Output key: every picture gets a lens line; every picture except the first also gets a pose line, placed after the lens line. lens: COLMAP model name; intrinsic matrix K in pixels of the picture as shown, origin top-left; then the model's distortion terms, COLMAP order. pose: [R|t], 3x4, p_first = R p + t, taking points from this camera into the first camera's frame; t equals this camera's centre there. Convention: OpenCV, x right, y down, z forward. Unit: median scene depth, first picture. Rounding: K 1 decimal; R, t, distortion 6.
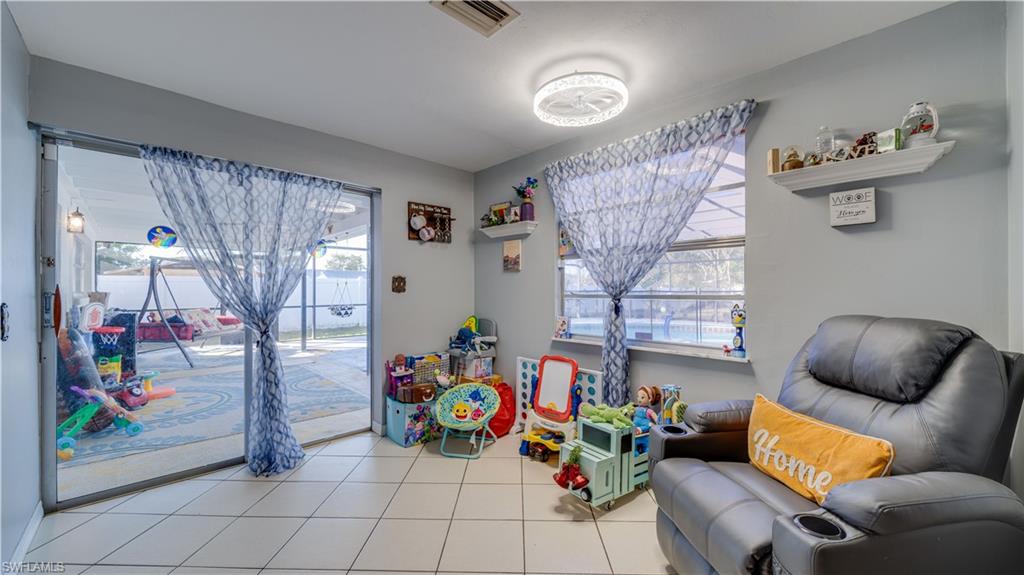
lens RADIAL K [[384.2, 0, 507.5], [0, 384.2, 289.6], [0, 0, 1]] dist [-0.002430, -0.000186]
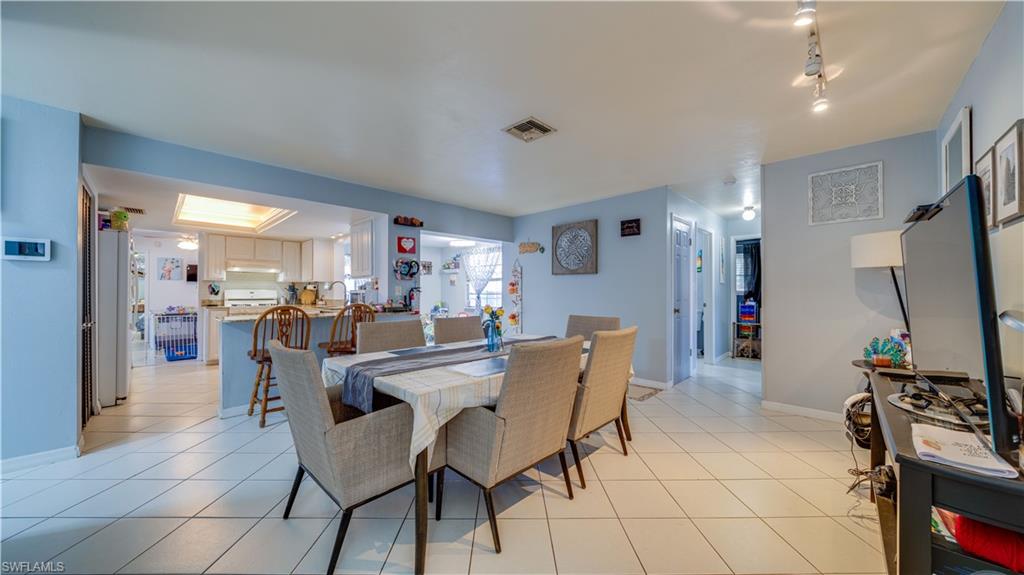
lens RADIAL K [[347.9, 0, 508.2], [0, 347.9, 289.4], [0, 0, 1]] dist [-0.002084, -0.000140]
pose [[0.999490, 0.001282, 0.031915, 0.360385], [-0.001215, 0.999997, -0.002132, -0.012515], [-0.031917, 0.002092, 0.999488, -1.690874]]
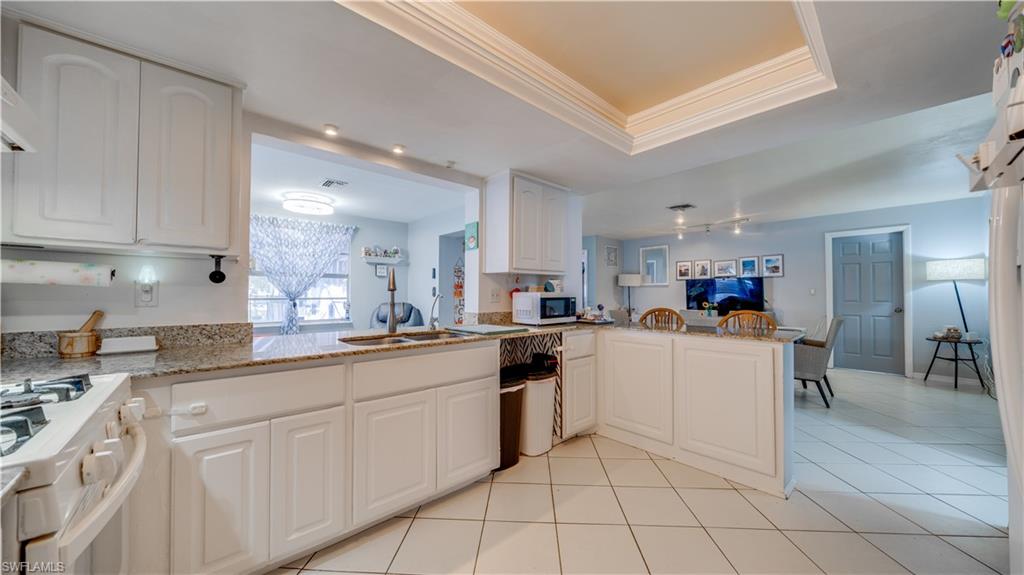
lens RADIAL K [[347.9, 0, 511.2], [0, 347.9, 288.9], [0, 0, 1]] dist [-0.002084, -0.000140]
pose [[0.030374, 0.016039, 0.999410, -1.147338], [-0.003684, 0.999866, -0.015934, -0.007303], [-0.999532, -0.003198, 0.030429, -0.118688]]
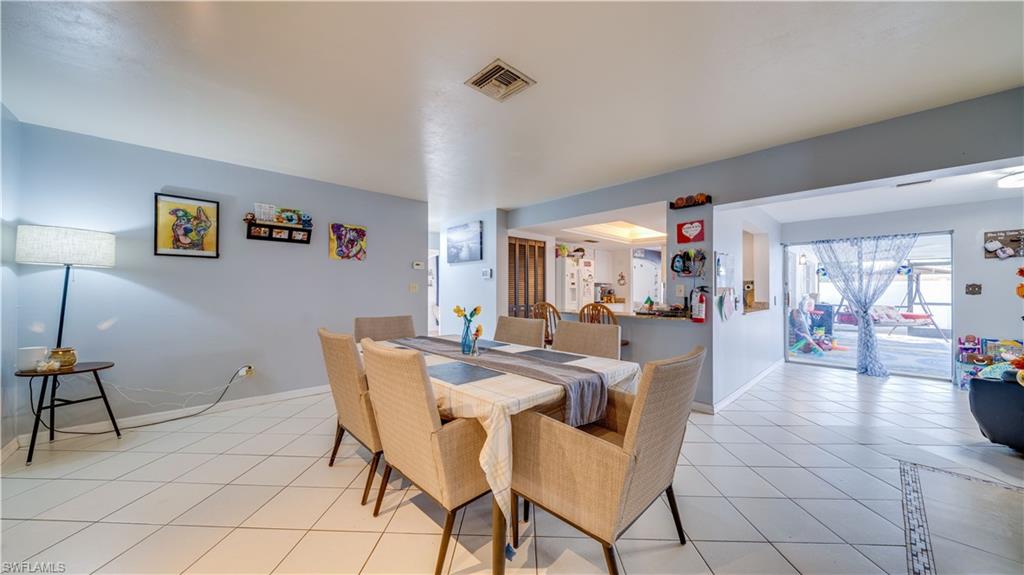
lens RADIAL K [[347.9, 0, 515.3], [0, 347.9, 290.0], [0, 0, 1]] dist [-0.002084, -0.000140]
pose [[-0.000100, -0.004257, -0.999991, 1.094425], [0.001217, 0.999990, -0.004257, -0.007753], [0.999999, -0.001217, -0.000094, -0.810357]]
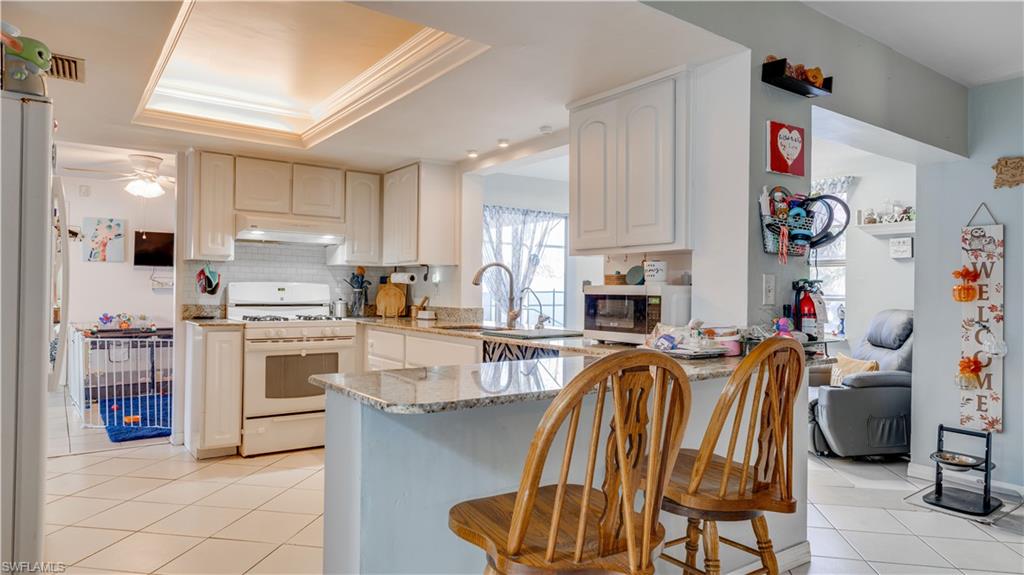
lens RADIAL K [[615.5, 0, 513.1], [0, 615.5, 292.8], [0, 0, 1]] dist [0.009246, 0.001847]
pose [[0.991168, 0.013019, -0.131972, -0.260470], [-0.011931, 0.999888, 0.009037, -0.008758], [0.132075, -0.007382, 0.991212, -1.113379]]
